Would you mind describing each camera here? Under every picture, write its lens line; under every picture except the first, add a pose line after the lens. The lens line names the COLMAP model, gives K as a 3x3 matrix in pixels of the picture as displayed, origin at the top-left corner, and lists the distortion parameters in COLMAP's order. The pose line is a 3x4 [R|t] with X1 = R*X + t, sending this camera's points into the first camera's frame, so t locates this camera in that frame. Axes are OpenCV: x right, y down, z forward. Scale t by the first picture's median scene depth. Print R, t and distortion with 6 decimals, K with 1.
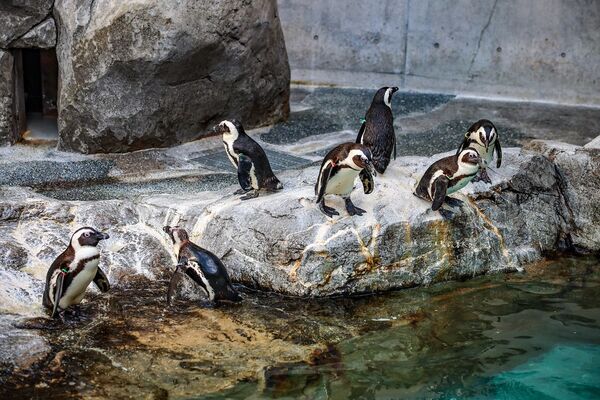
lens RADIAL K [[1098.4, 0, 300.0], [0, 1098.4, 236.9], [0, 0, 1]] dist [-0.014313, 0.038663]
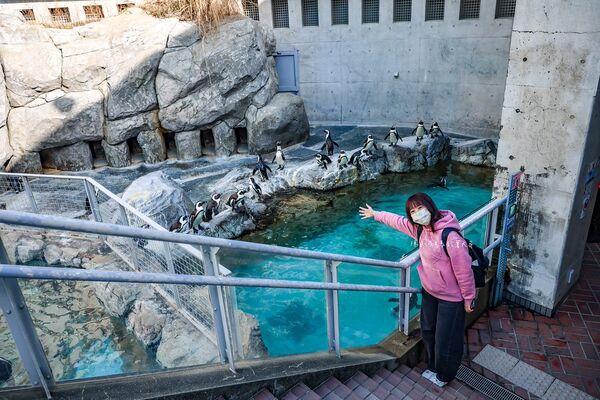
lens RADIAL K [[428.2, 0, 300.3], [0, 428.2, 218.2], [0, 0, 1]] dist [-0.008714, -0.004555]
pose [[0.996420, -0.082712, -0.017509, -0.046674], [0.084264, 0.988446, 0.125990, -0.039101], [0.006886, -0.127014, 0.991877, -0.471105]]
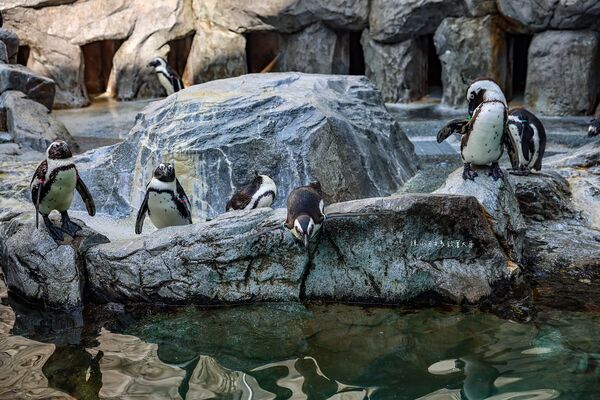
lens RADIAL K [[859.4, 0, 300.0], [0, 859.4, 200.0], [0, 0, 1]] dist [-0.004094, -0.017566]
pose [[0.689736, 0.140442, -0.710310, 0.106048], [-0.188636, 0.981986, 0.010985, 0.063705], [0.699057, 0.126414, 0.703803, 0.120902]]
